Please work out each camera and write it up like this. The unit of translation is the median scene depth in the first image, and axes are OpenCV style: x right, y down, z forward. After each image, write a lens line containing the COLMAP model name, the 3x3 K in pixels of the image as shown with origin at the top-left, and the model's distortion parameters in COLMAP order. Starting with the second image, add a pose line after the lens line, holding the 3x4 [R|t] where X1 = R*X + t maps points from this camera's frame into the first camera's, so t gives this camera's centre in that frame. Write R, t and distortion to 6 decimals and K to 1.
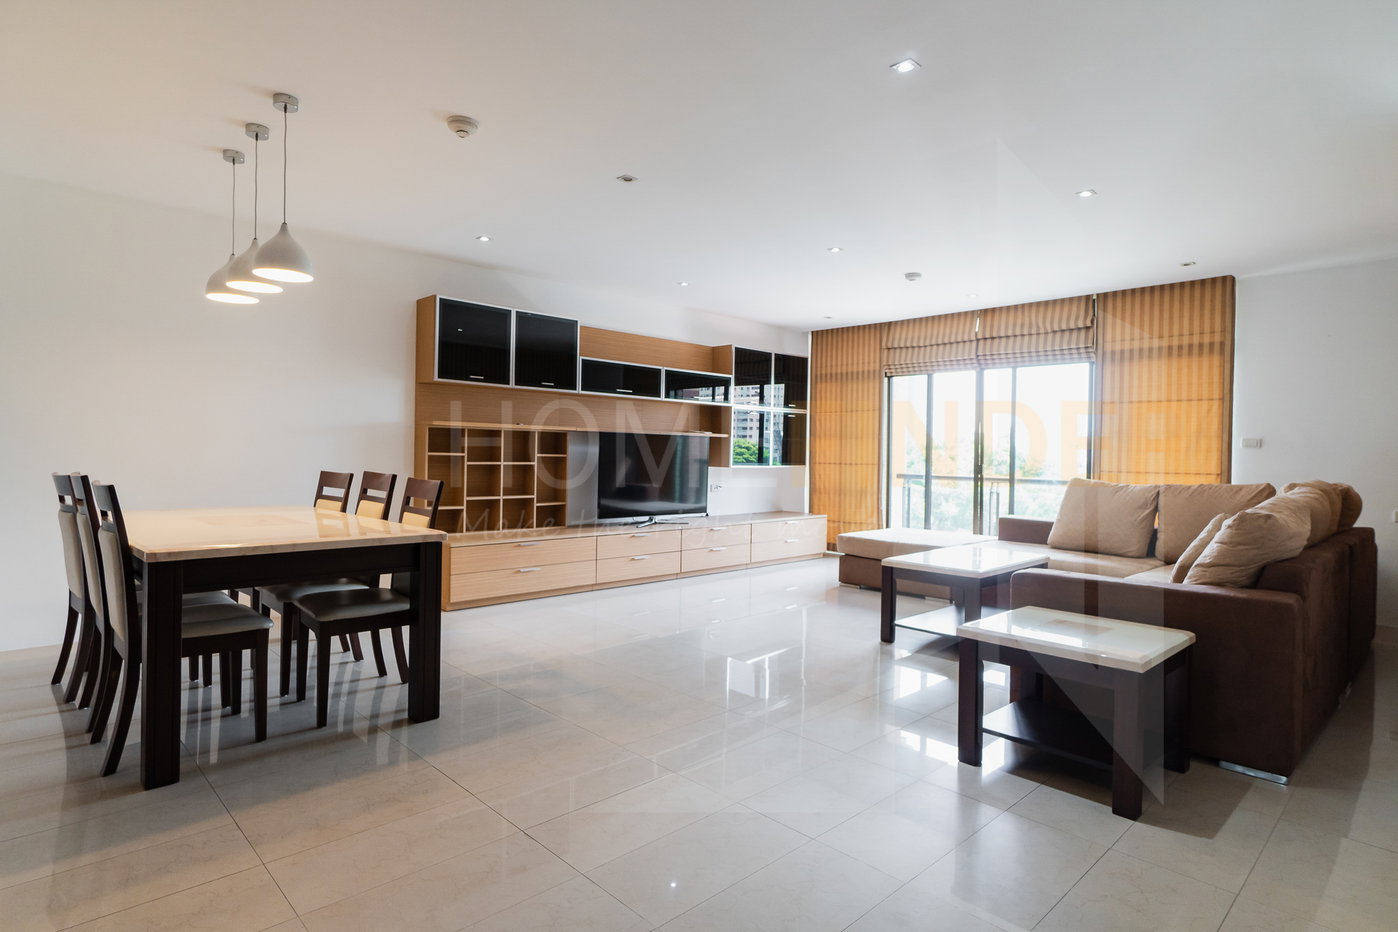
lens RADIAL K [[726.9, 0, 691.9], [0, 726.9, 462.7], [0, 0, 1]] dist [0.000953, 0.001696]
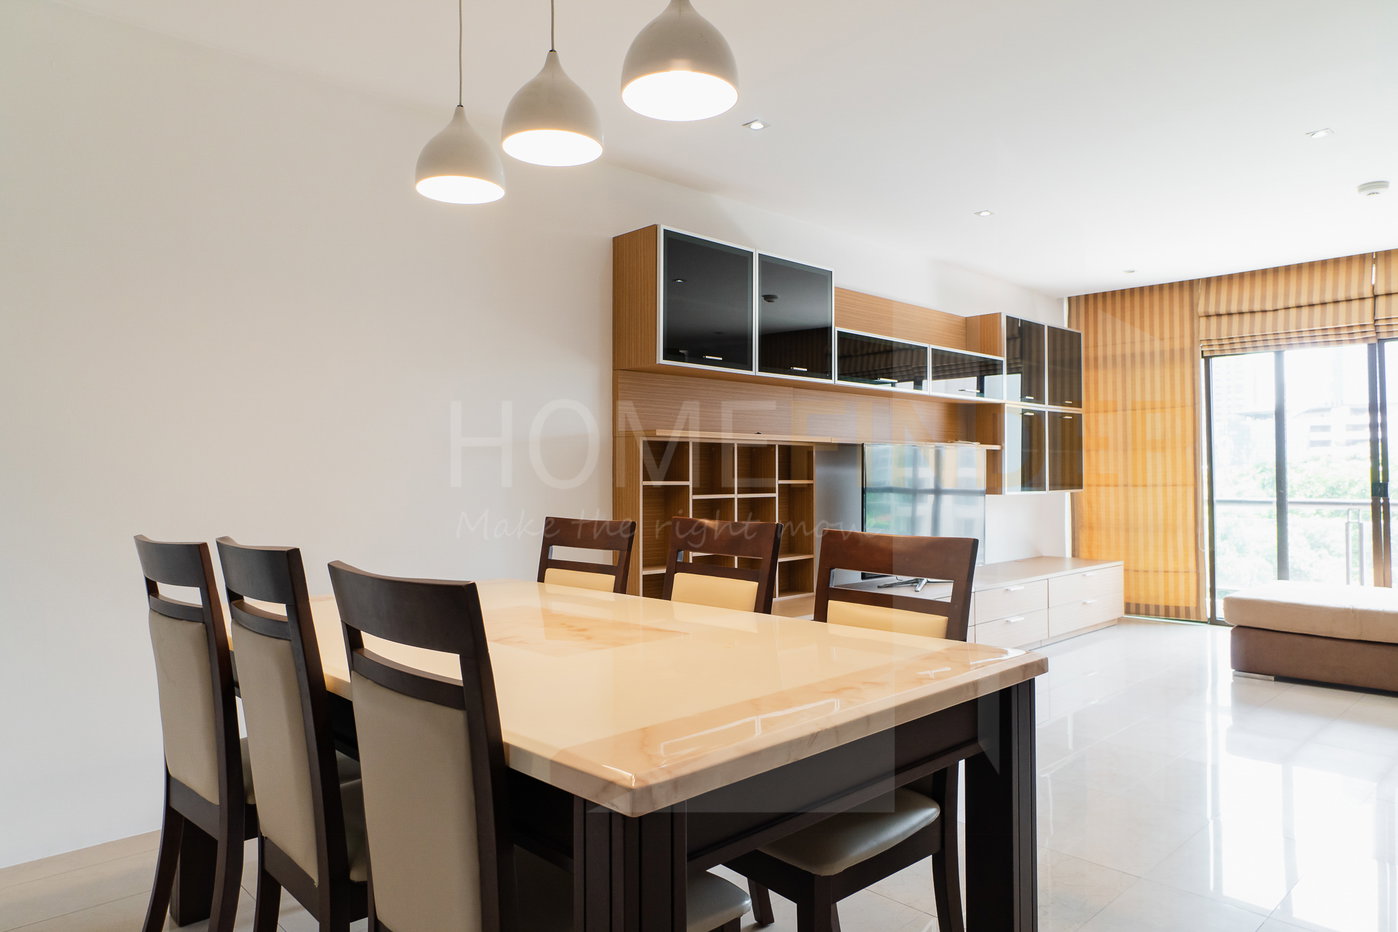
lens RADIAL K [[890.7, 0, 695.4], [0, 890.7, 462.3], [0, 0, 1]] dist [-0.007582, 0.002590]
pose [[0.999762, -0.021809, 0.000305, -0.239920], [0.021808, 0.999275, -0.031195, -0.004329], [0.000375, 0.031194, 0.999513, 0.188060]]
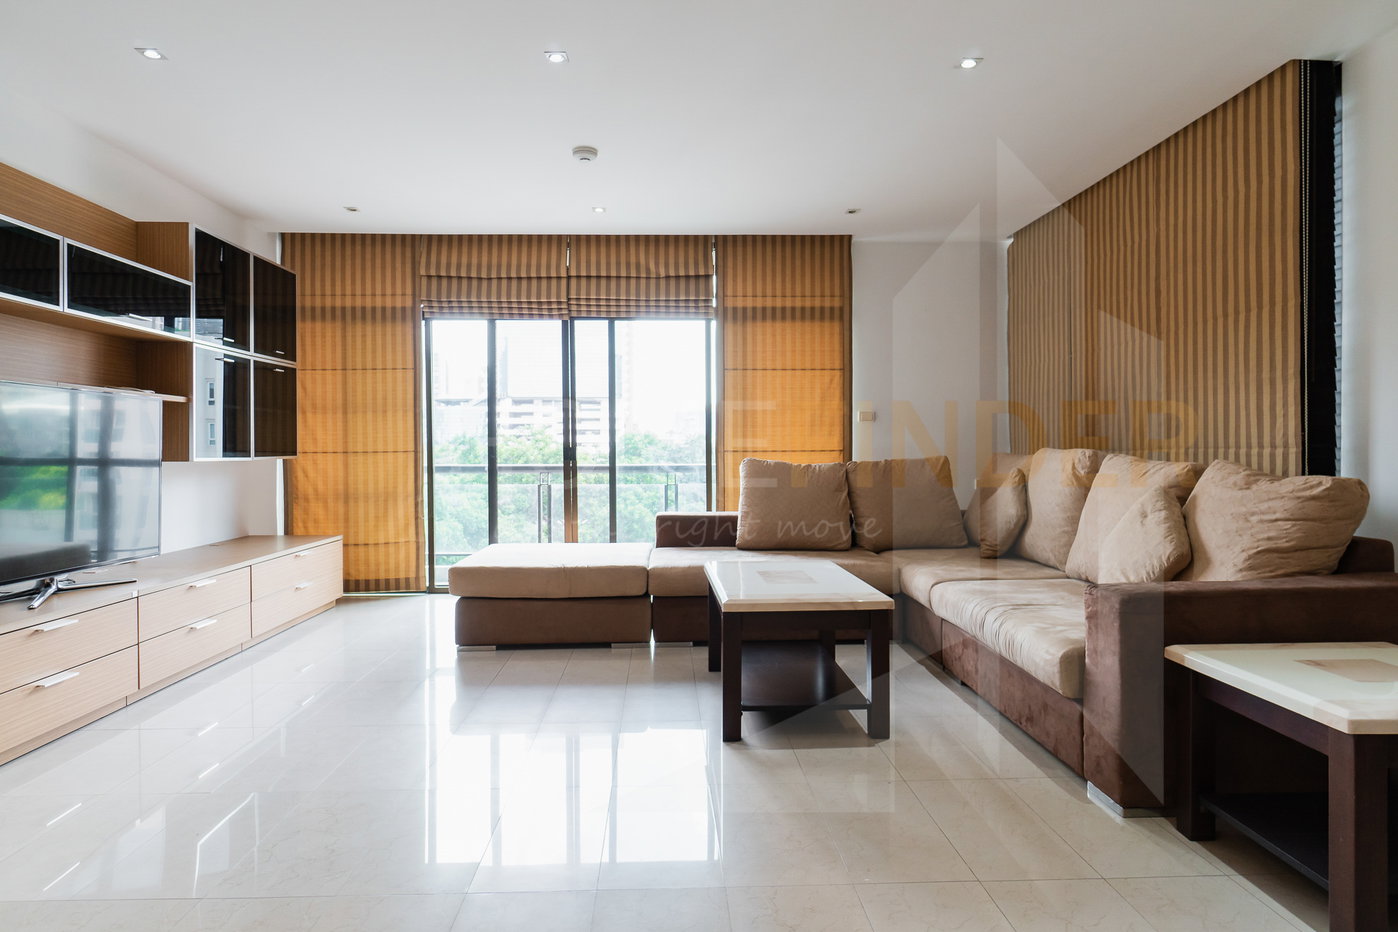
lens RADIAL K [[830.4, 0, 671.6], [0, 830.4, 456.4], [0, 0, 1]] dist [0.025109, -0.003573]
pose [[0.677026, -0.024704, 0.735544, -0.159784], [0.025581, 0.999622, 0.010028, 0.005815], [-0.735514, 0.012027, 0.677403, 0.361378]]
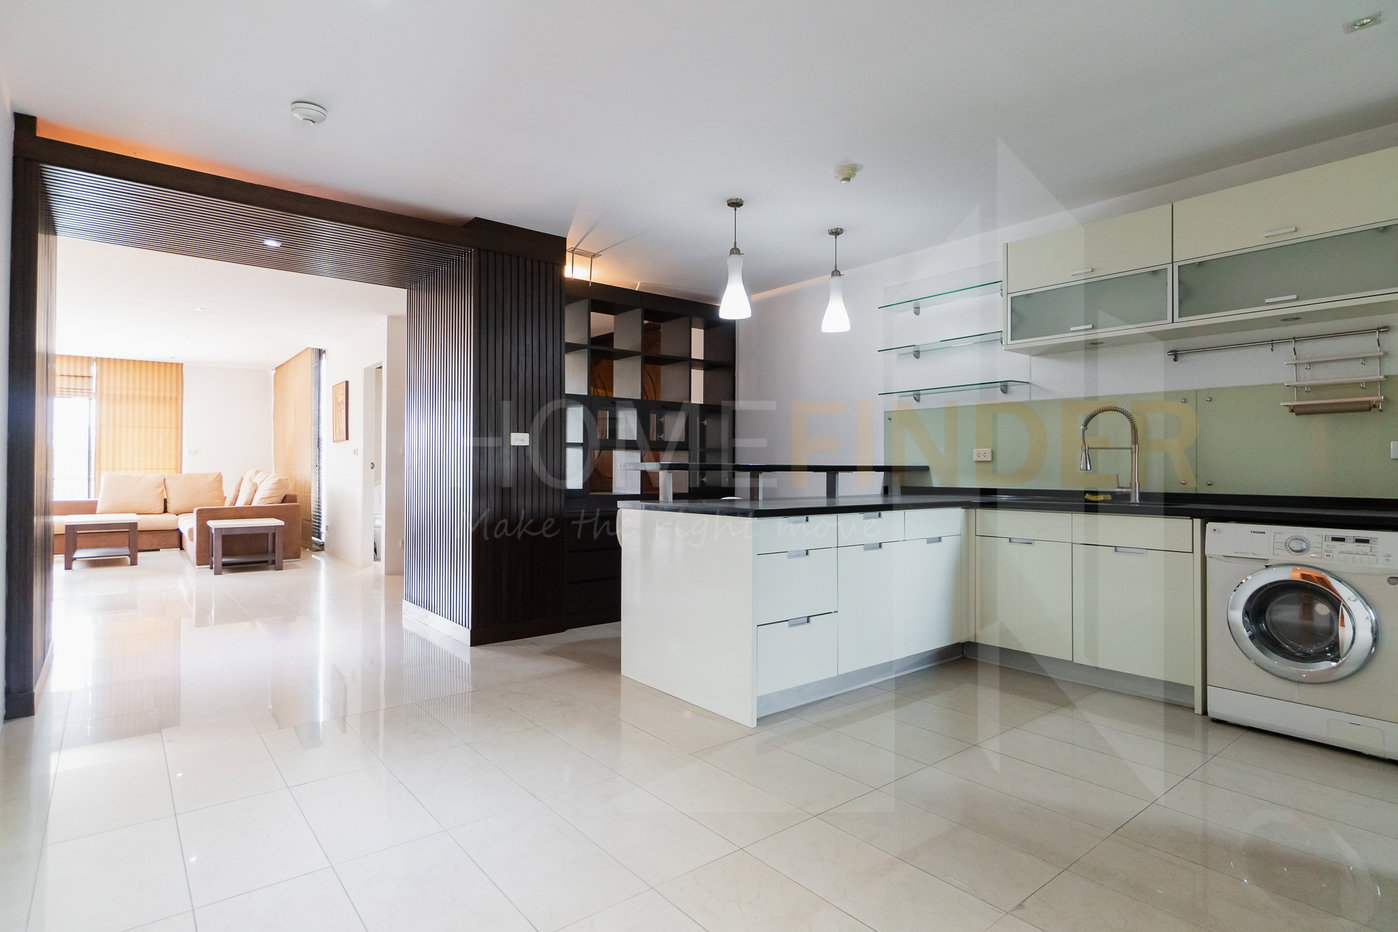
lens RADIAL K [[726.9, 0, 685.2], [0, 726.9, 462.3], [0, 0, 1]] dist [0.000953, 0.001696]
pose [[0.089338, -0.006041, 0.995983, -0.804821], [0.010753, 0.999929, 0.005100, 0.002387], [-0.995943, 0.010254, 0.089397, -0.362326]]
